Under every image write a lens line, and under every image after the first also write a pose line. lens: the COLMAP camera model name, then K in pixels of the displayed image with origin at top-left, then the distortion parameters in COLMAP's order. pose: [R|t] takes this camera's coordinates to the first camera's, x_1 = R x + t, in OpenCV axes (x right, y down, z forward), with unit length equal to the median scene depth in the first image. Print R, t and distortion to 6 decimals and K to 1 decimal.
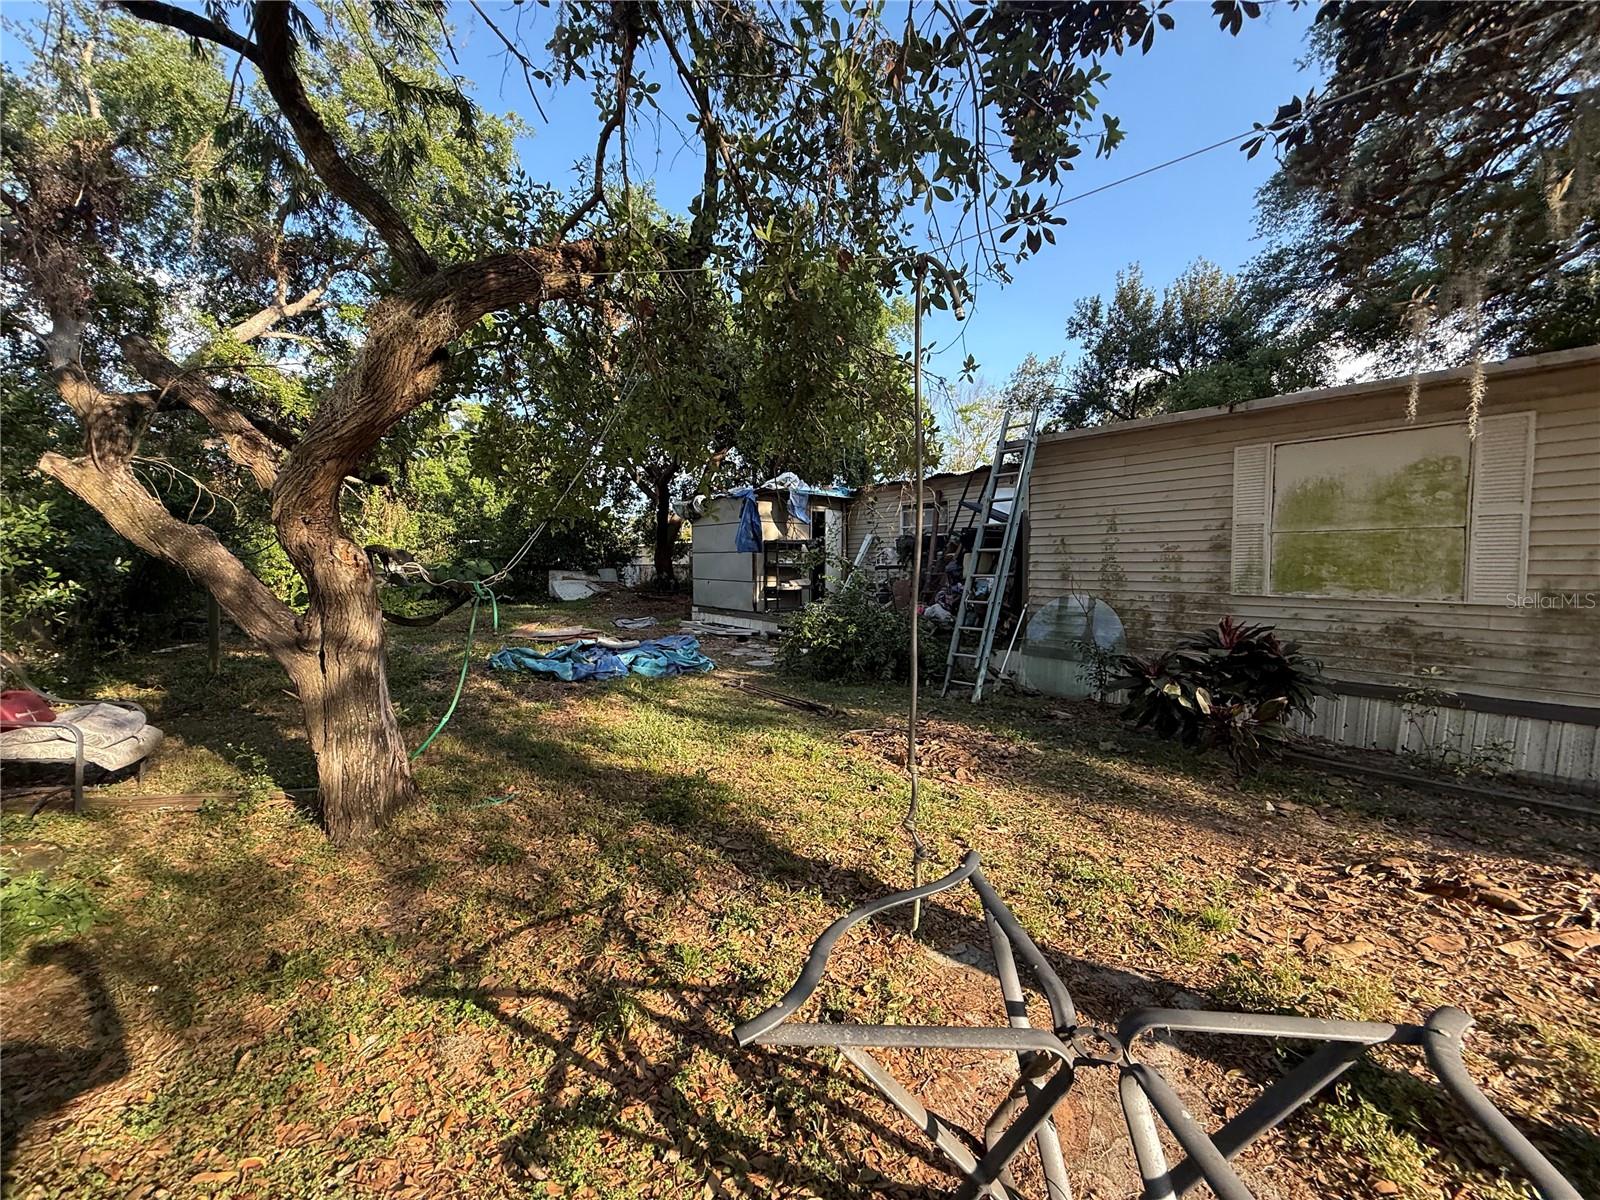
lens RADIAL K [[641.3, 0, 801.5], [0, 641.3, 601.6], [0, 0, 1]] dist [0.000561, 0.000029]
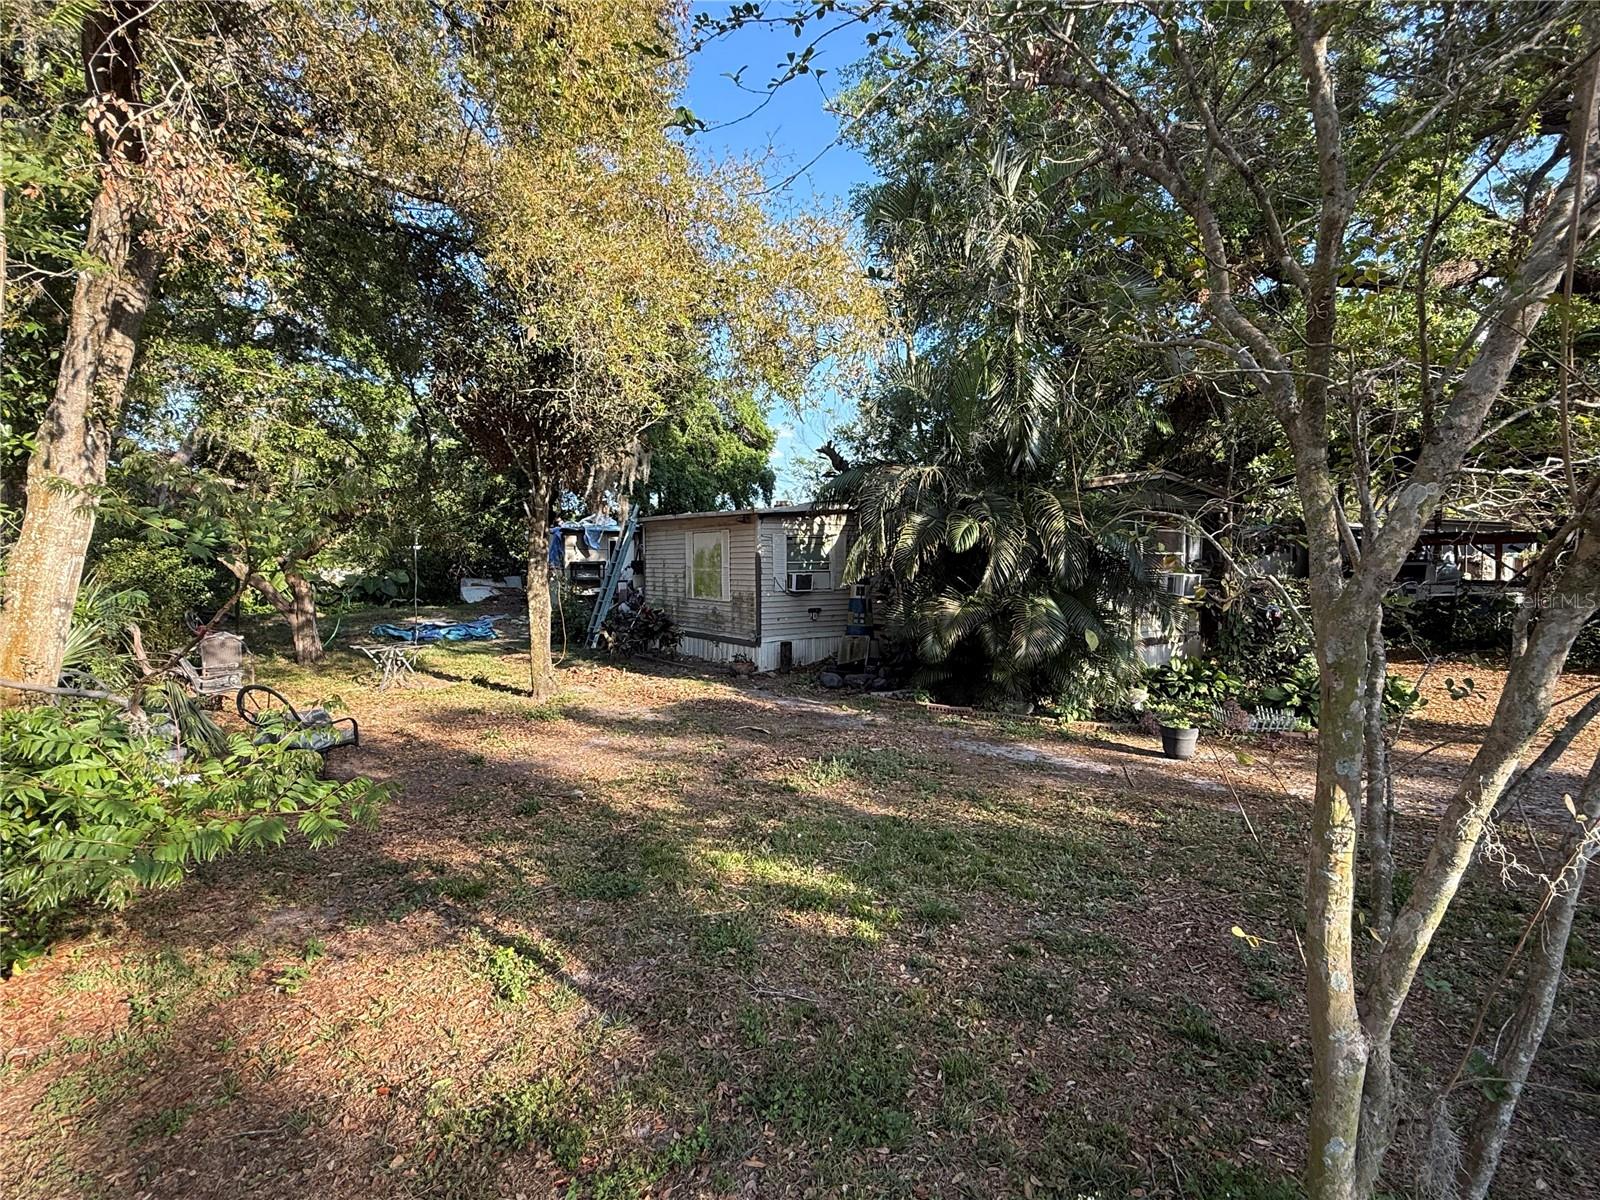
lens RADIAL K [[793.3, 0, 798.7], [0, 793.3, 598.5], [0, 0, 1]] dist [0.002146, -0.000509]
pose [[0.998813, 0.003265, -0.048606, 0.961738], [-0.003921, 0.999902, -0.013406, 0.020685], [0.048557, 0.013580, 0.998728, -1.400244]]
